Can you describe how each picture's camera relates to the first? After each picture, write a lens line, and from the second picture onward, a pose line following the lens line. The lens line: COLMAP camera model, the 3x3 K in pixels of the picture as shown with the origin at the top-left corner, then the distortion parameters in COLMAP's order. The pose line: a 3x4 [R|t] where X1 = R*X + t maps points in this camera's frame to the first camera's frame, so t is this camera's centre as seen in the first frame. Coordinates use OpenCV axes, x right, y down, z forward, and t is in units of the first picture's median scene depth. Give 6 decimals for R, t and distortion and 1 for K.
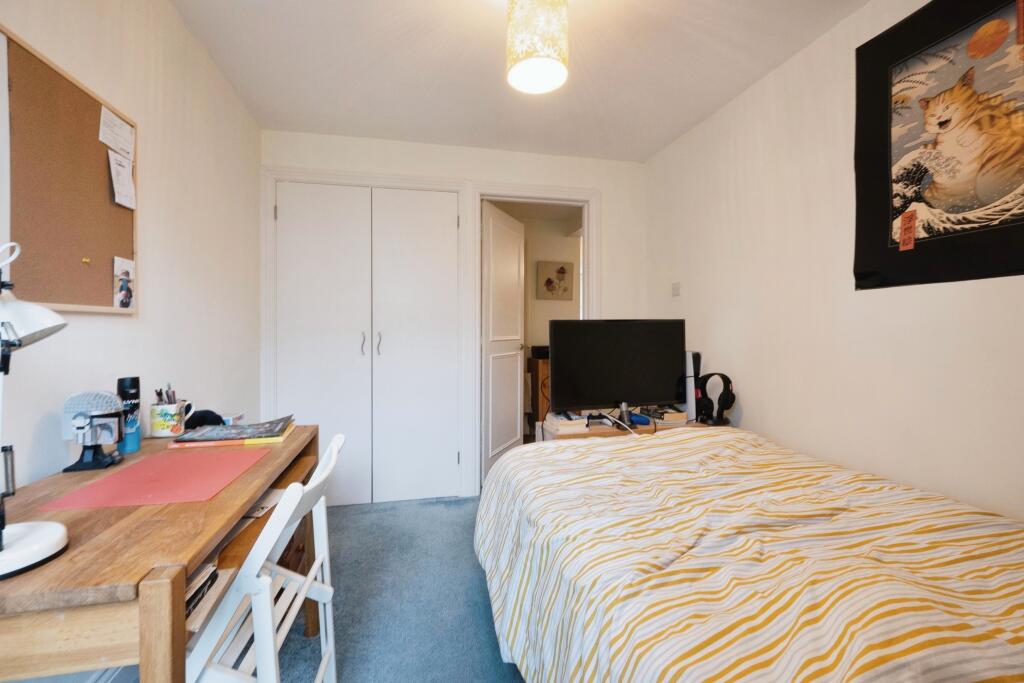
lens RADIAL K [[436.8, 0, 512.0], [0, 436.8, 332.0], [0, 0, 1]] dist [-0.001508, 0.000002]
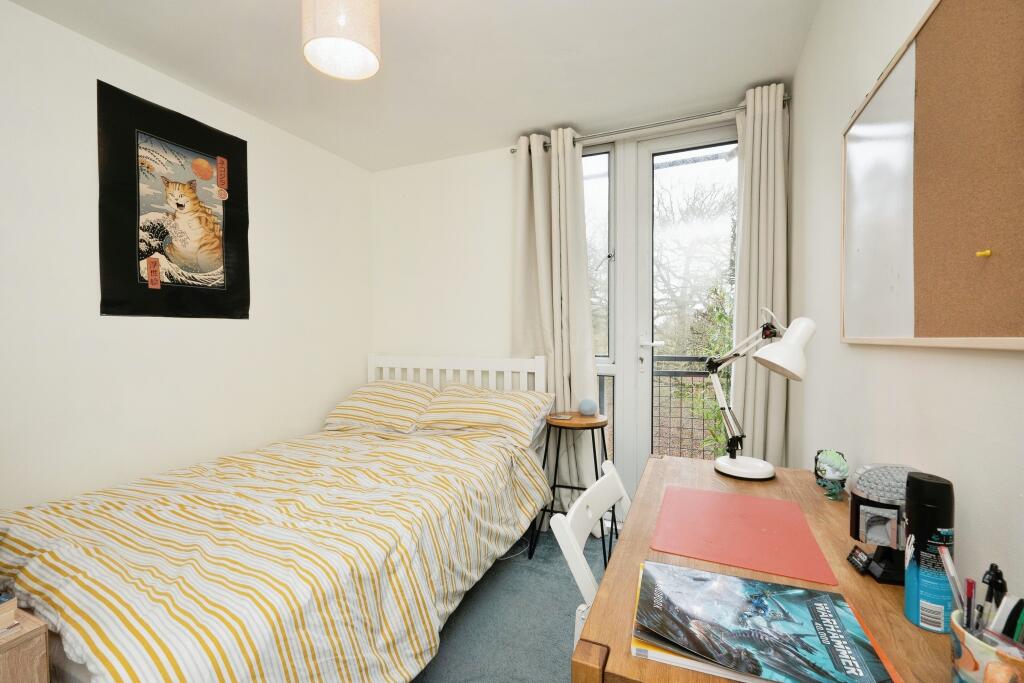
lens RADIAL K [[436.8, 0, 512.0], [0, 436.8, 332.0], [0, 0, 1]] dist [-0.001508, 0.000002]
pose [[-0.792851, 0.004909, 0.609396, -0.705719], [0.003484, 0.999988, -0.003524, -0.055927], [-0.609406, -0.000671, -0.792858, 1.414601]]
